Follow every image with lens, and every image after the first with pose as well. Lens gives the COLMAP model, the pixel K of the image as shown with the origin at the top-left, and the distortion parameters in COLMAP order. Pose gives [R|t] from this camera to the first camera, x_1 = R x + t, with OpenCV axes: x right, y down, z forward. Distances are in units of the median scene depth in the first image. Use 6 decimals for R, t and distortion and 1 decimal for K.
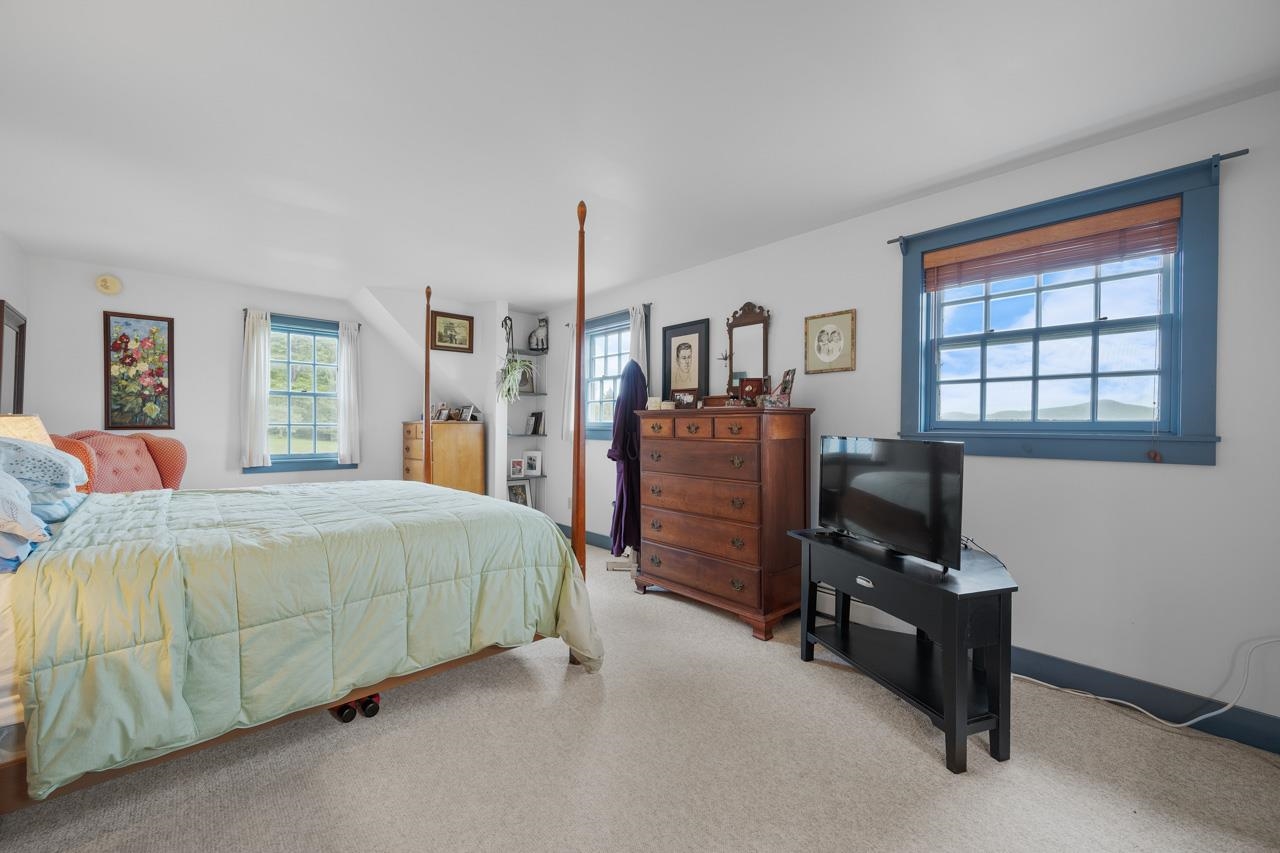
lens RADIAL K [[500.0, 0, 647.5], [0, 500.0, 428.4], [0, 0, 1]] dist [-0.001245, -0.000079]
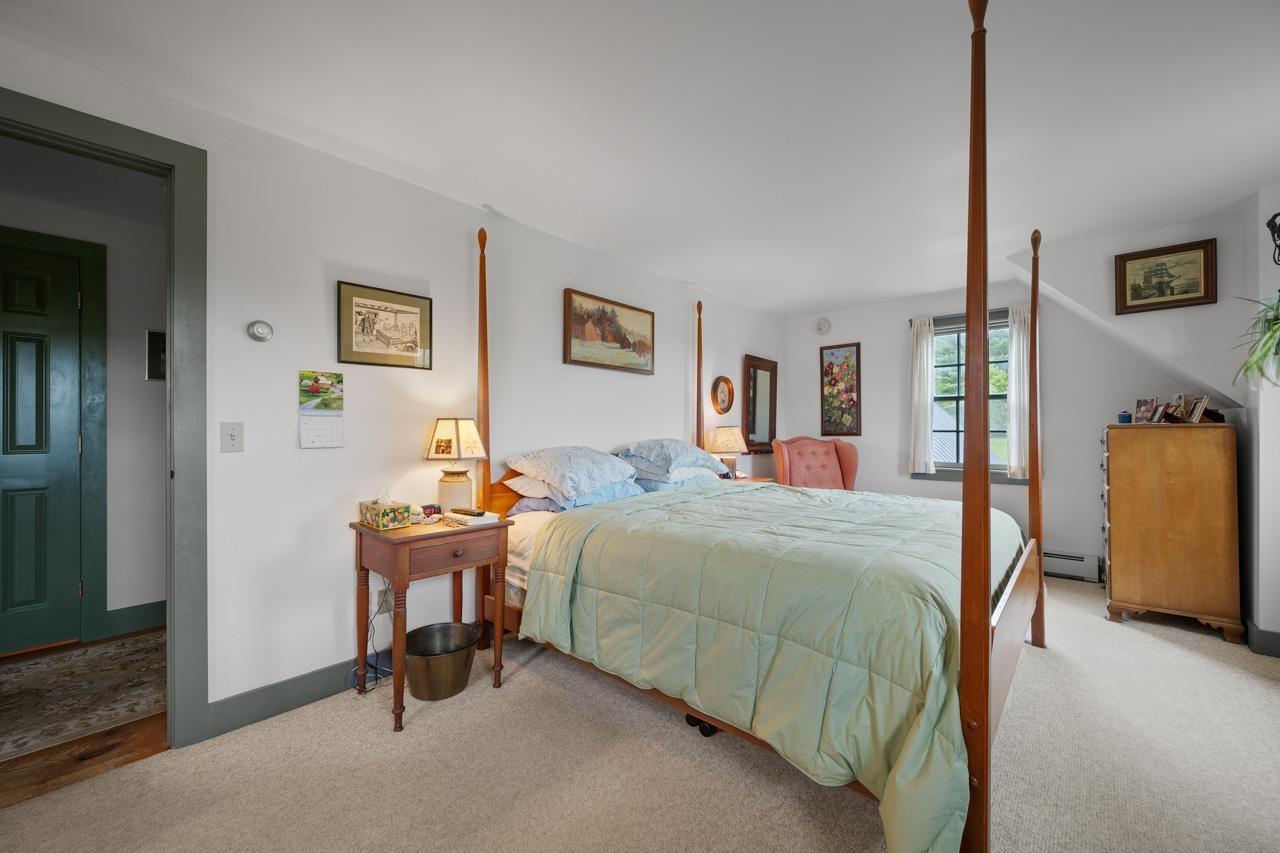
lens RADIAL K [[500.0, 0, 638.9], [0, 500.0, 428.9], [0, 0, 1]] dist [-0.001245, -0.000079]
pose [[0.090867, -0.010723, -0.995805, 0.188975], [-0.002008, 0.999938, -0.010951, -0.000353], [0.995861, 0.002994, 0.090840, 0.374399]]
